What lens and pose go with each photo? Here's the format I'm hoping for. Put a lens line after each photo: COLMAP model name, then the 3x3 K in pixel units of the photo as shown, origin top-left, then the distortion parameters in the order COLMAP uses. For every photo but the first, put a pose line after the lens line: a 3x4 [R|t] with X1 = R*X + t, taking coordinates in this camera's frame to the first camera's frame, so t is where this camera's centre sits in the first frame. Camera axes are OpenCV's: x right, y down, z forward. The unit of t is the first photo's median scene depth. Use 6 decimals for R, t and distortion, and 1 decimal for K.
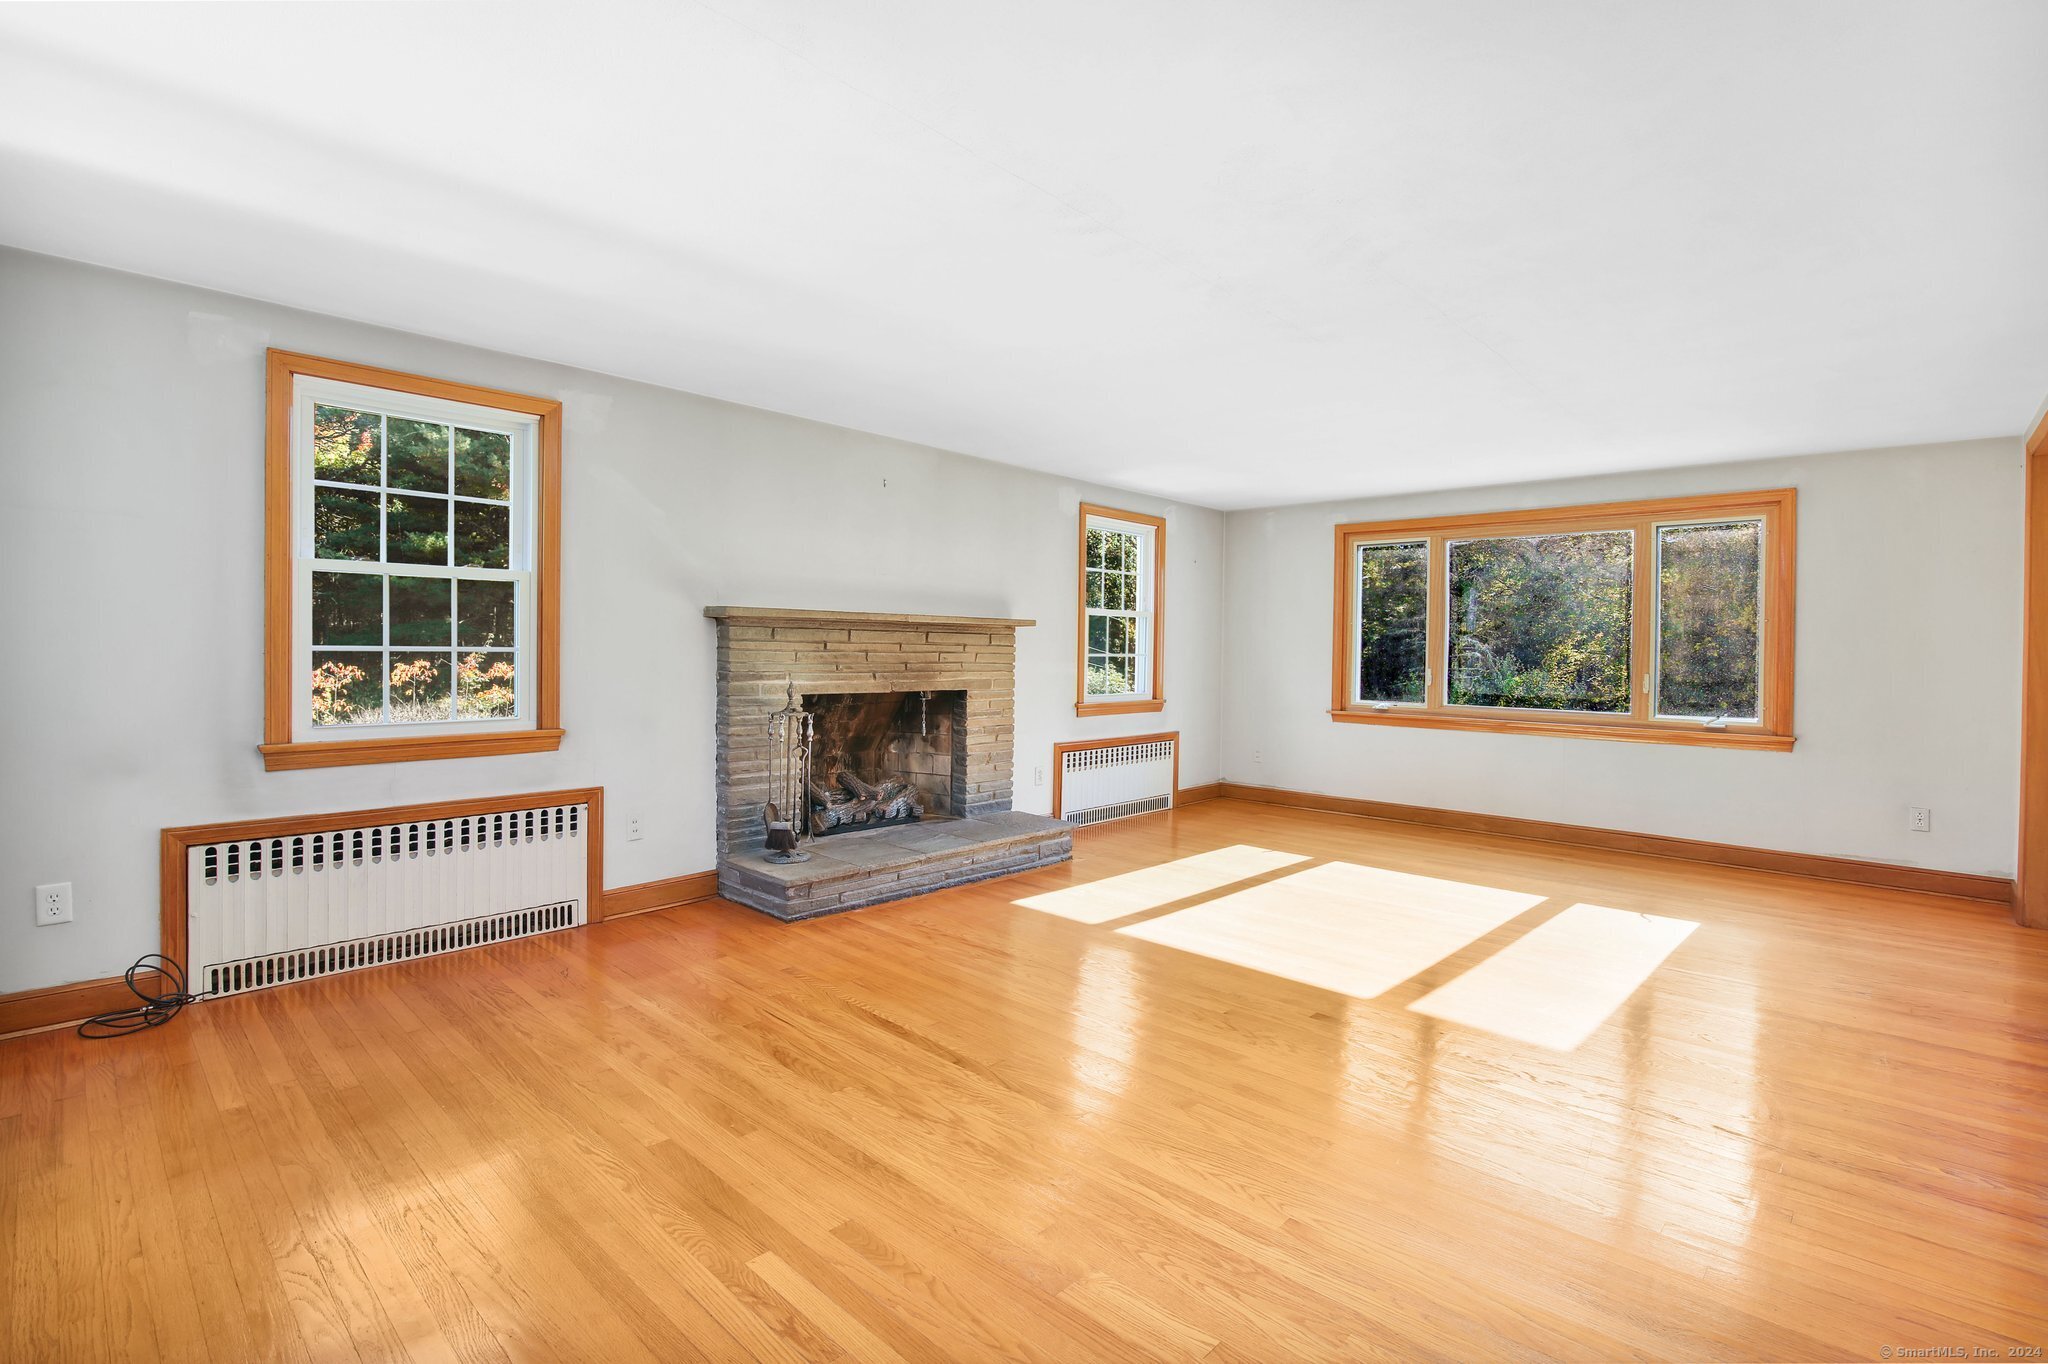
lens RADIAL K [[1003.1, 0, 1034.0], [0, 1003.1, 674.0], [0, 0, 1]] dist [-0.000044, -0.000169]
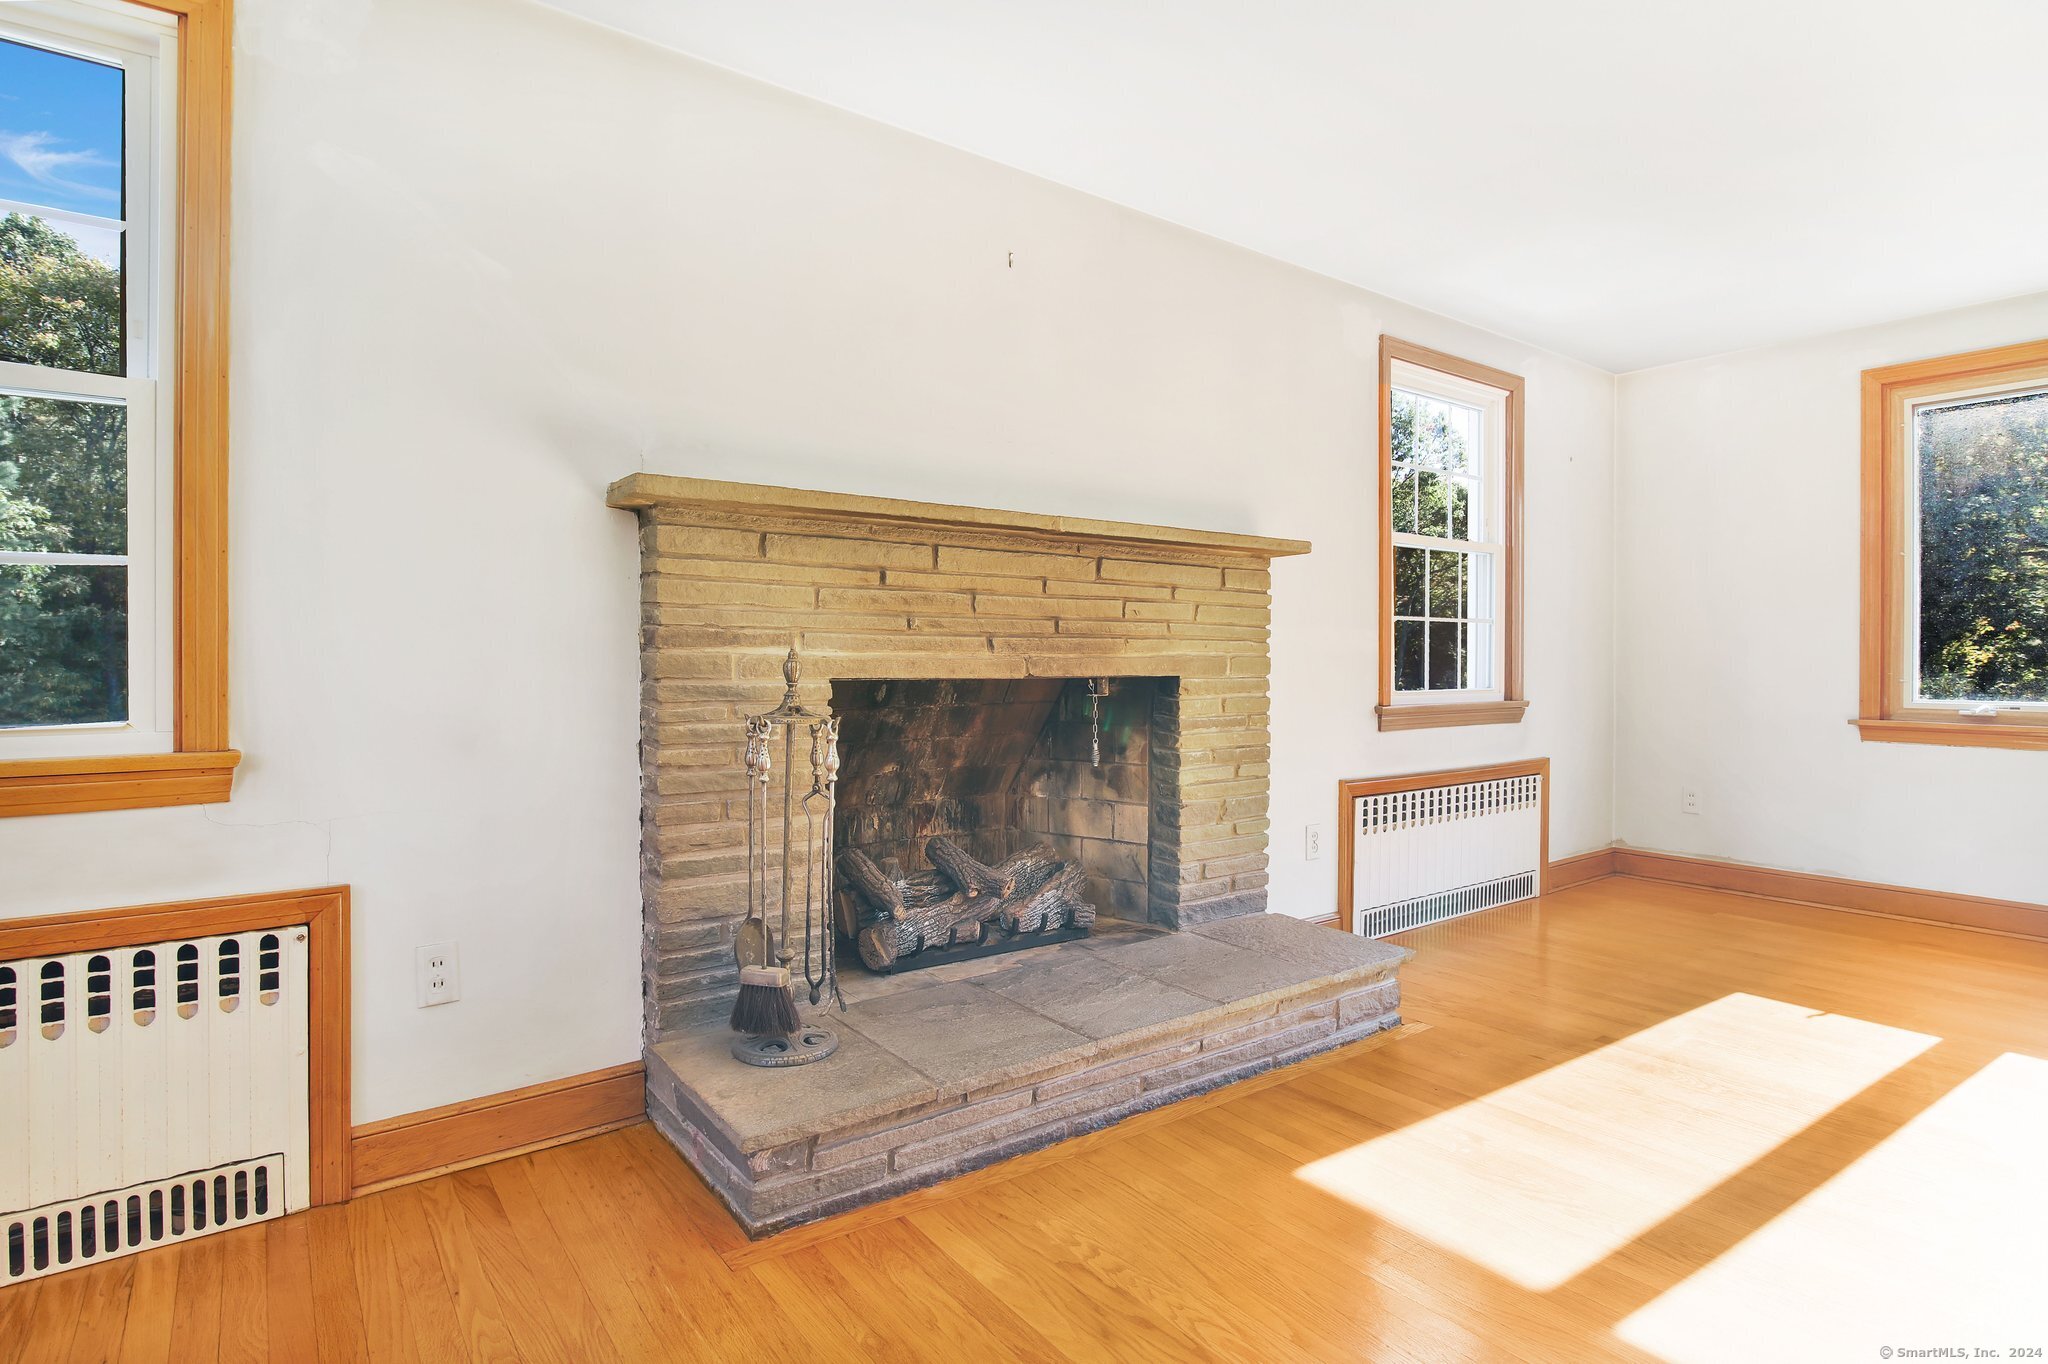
lens RADIAL K [[1064.1, 0, 1031.2], [0, 1064.1, 665.2], [0, 0, 1]] dist [-0.017135, -0.000078]
pose [[0.984021, -0.011194, -0.177698, -0.047181], [0.006579, 0.999626, -0.026541, 0.025116], [0.177929, 0.024948, 0.983727, 0.482582]]
